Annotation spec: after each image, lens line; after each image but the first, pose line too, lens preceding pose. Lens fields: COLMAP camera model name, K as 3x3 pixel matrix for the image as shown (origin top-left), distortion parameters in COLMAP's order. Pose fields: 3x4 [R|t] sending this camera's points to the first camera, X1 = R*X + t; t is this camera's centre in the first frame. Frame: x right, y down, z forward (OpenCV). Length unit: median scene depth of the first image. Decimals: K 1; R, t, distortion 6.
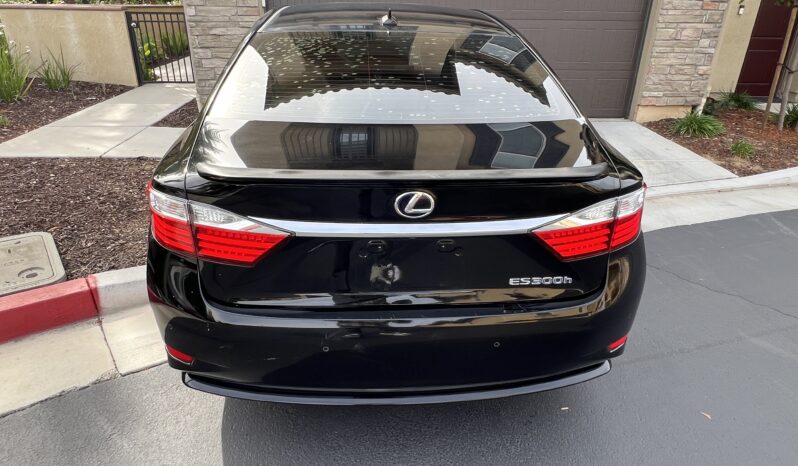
lens RADIAL K [[509.2, 0, 398.1], [0, 509.2, 234.4], [0, 0, 1]] dist [0.002074, -0.006978]
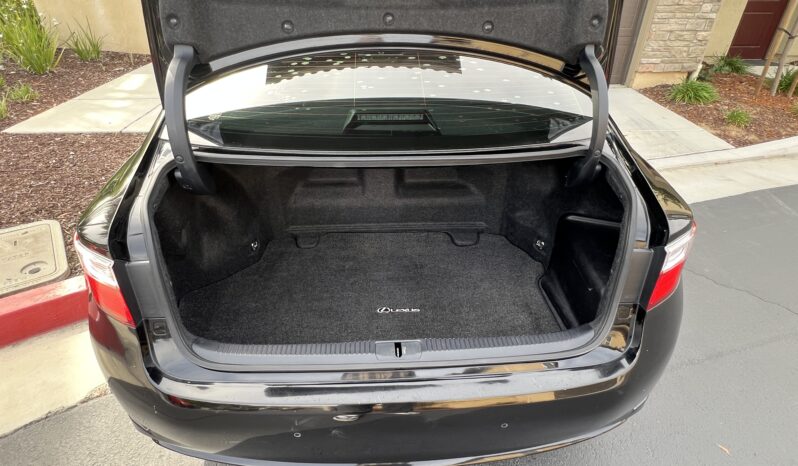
lens RADIAL K [[424.8, 0, 399.5], [0, 424.8, 231.1], [0, 0, 1]] dist [0.000679, -0.002881]
pose [[0.999726, -0.000704, -0.023404, 0.012392], [0.003774, 0.991320, 0.131418, -0.058899], [0.023108, -0.131470, 0.991051, 0.109295]]
